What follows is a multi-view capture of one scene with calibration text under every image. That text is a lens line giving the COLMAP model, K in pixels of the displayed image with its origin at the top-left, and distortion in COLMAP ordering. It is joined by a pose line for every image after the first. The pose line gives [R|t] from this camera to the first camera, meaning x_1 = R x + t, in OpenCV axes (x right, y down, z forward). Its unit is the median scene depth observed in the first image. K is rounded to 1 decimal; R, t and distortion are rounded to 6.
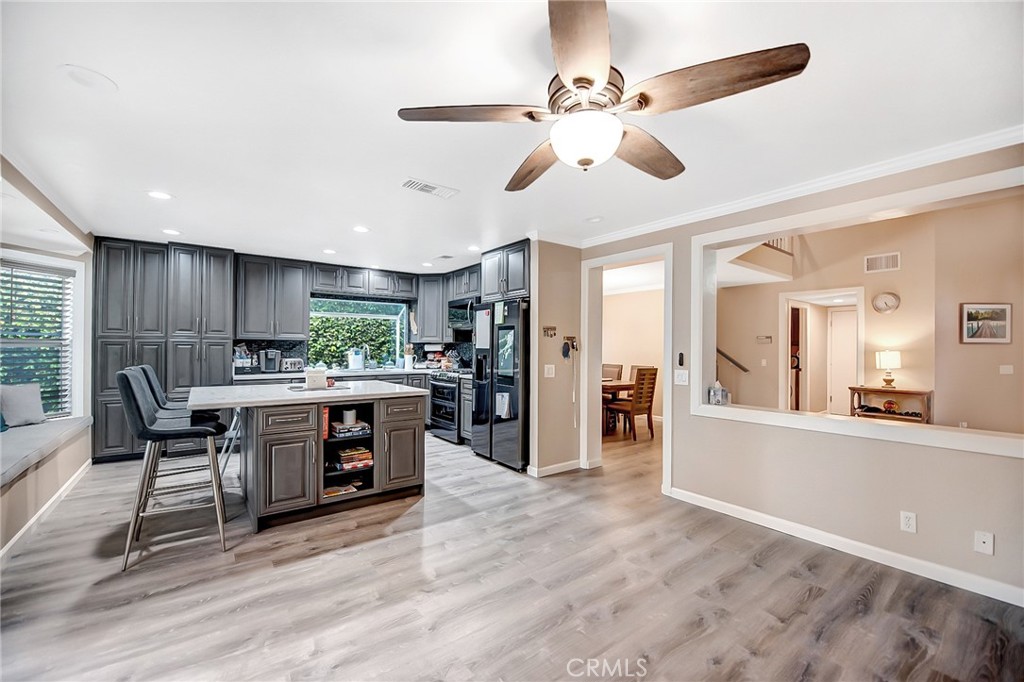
lens RADIAL K [[407.4, 0, 509.9], [0, 407.4, 347.9], [0, 0, 1]] dist [-0.016965, -0.000262]
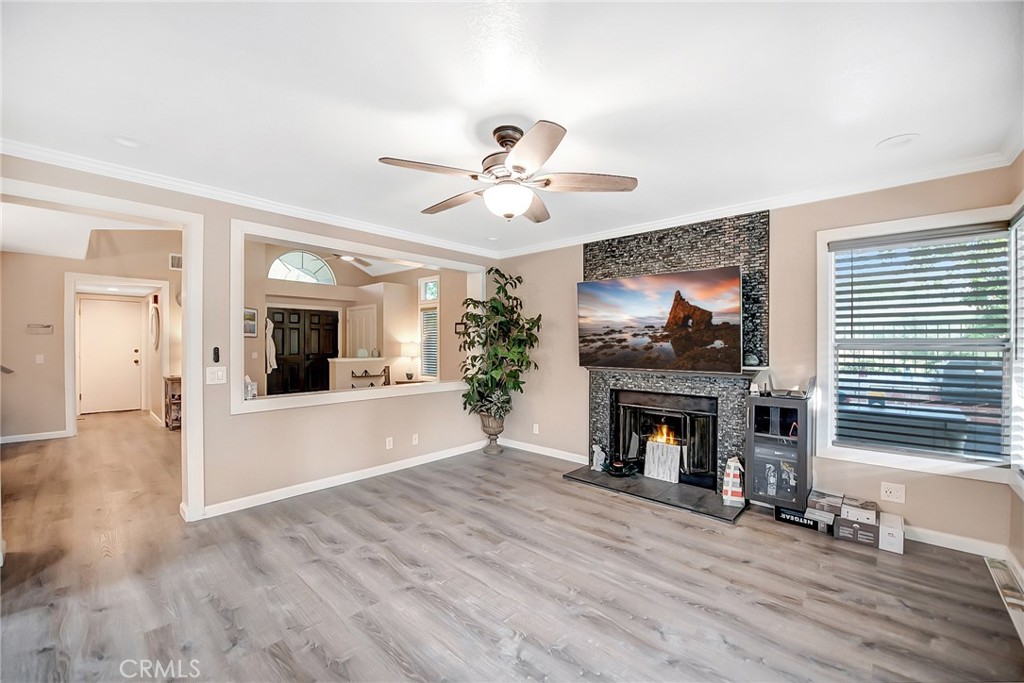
lens RADIAL K [[407.4, 0, 509.9], [0, 407.4, 348.4], [0, 0, 1]] dist [-0.016965, -0.000262]
pose [[-0.174197, -0.021374, 0.984479, -0.386951], [-0.005239, 0.999770, 0.020779, -0.004605], [-0.984697, -0.001538, -0.174269, 0.385958]]
